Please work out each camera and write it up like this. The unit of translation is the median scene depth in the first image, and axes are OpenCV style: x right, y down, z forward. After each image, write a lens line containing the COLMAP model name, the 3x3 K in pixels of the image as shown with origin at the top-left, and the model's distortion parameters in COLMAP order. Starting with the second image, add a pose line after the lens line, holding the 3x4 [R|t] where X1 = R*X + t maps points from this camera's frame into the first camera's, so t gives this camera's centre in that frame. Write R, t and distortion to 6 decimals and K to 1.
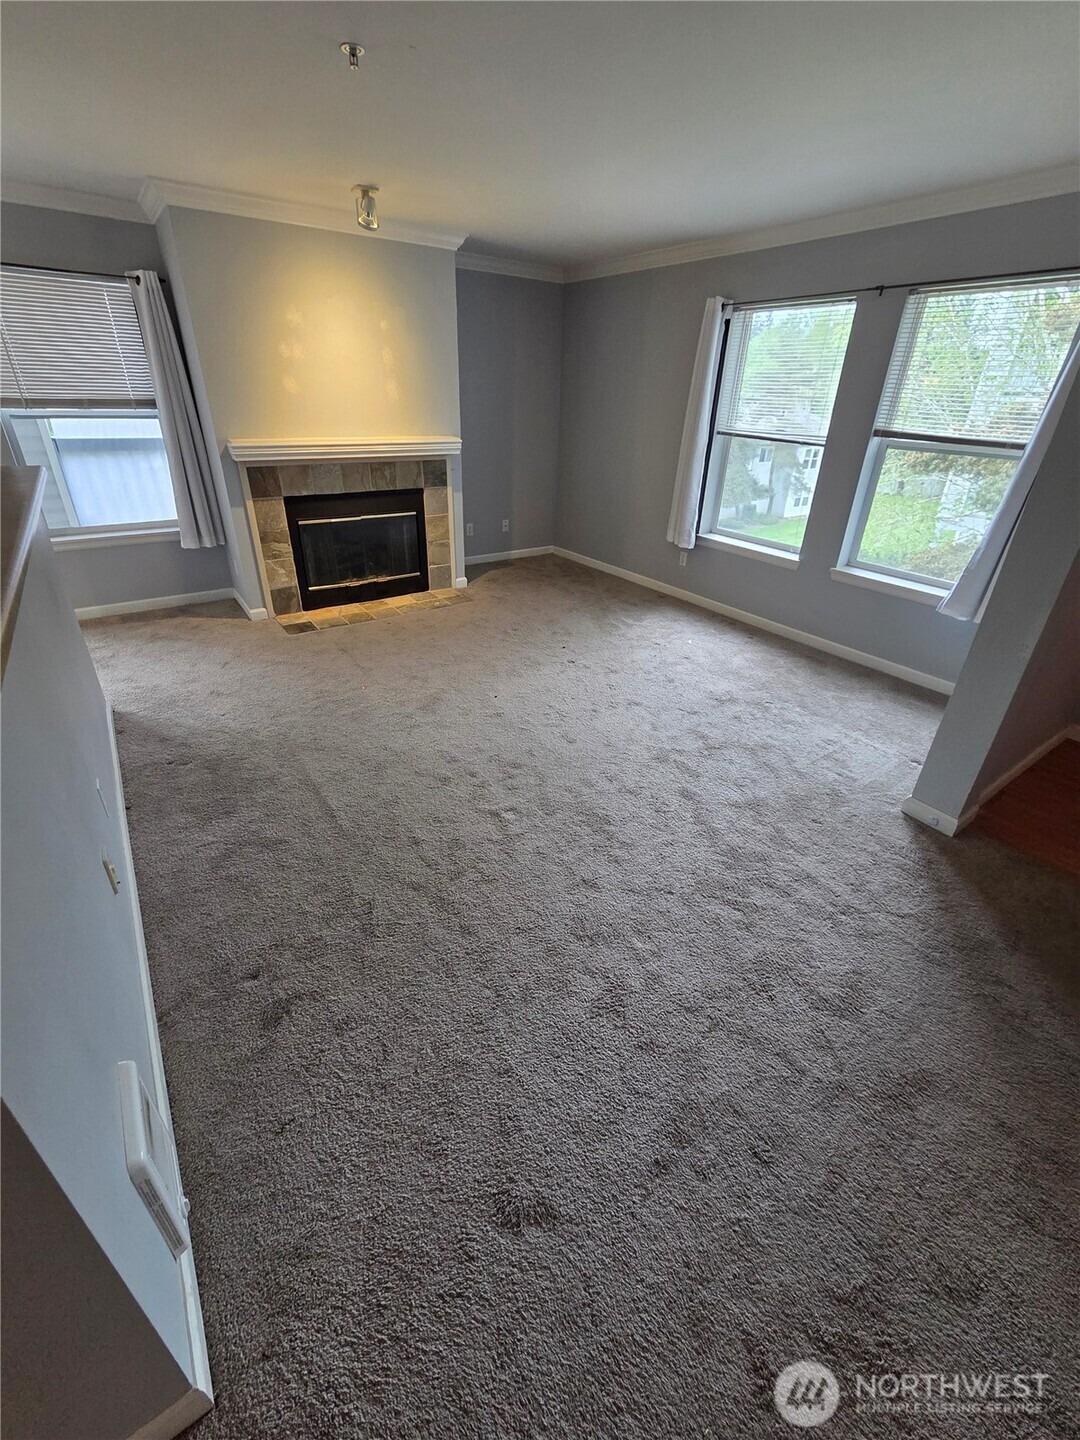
lens RADIAL K [[584.1, 0, 535.5], [0, 584.1, 699.3], [0, 0, 1]] dist [-0.000720, -0.000090]
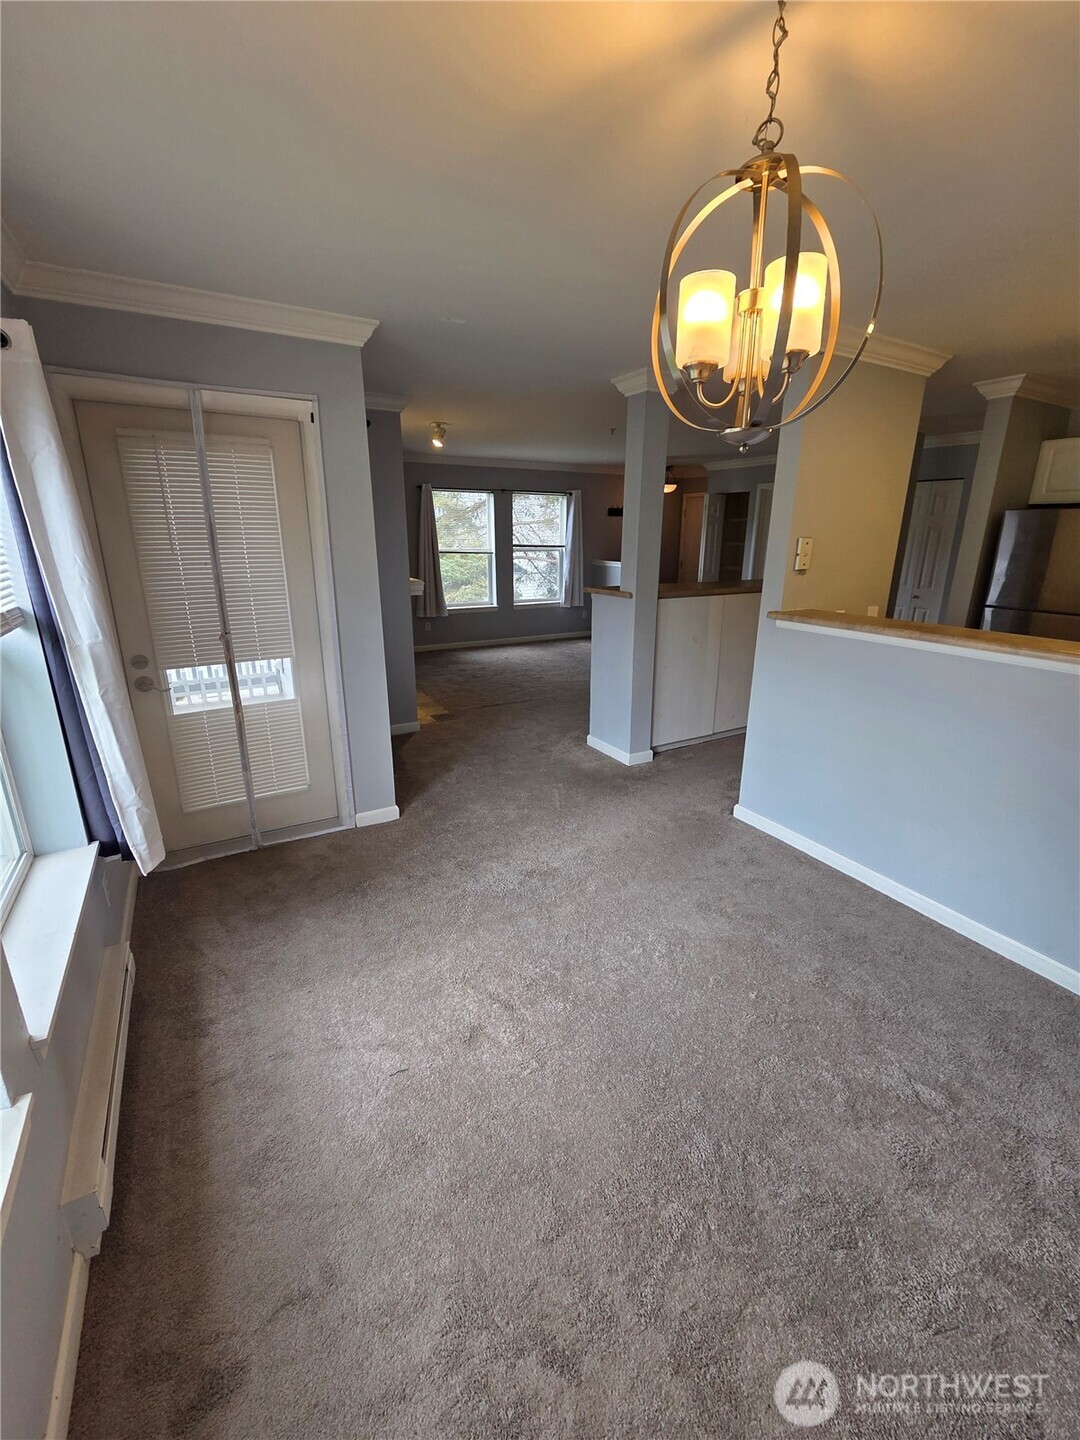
lens RADIAL K [[584.1, 0, 535.5], [0, 584.1, 699.3], [0, 0, 1]] dist [-0.000720, -0.000090]
pose [[0.081862, -0.293452, 0.952462, -1.772576], [0.455025, 0.861259, 0.226244, -0.395412], [-0.886708, 0.414873, 0.204032, 0.666620]]
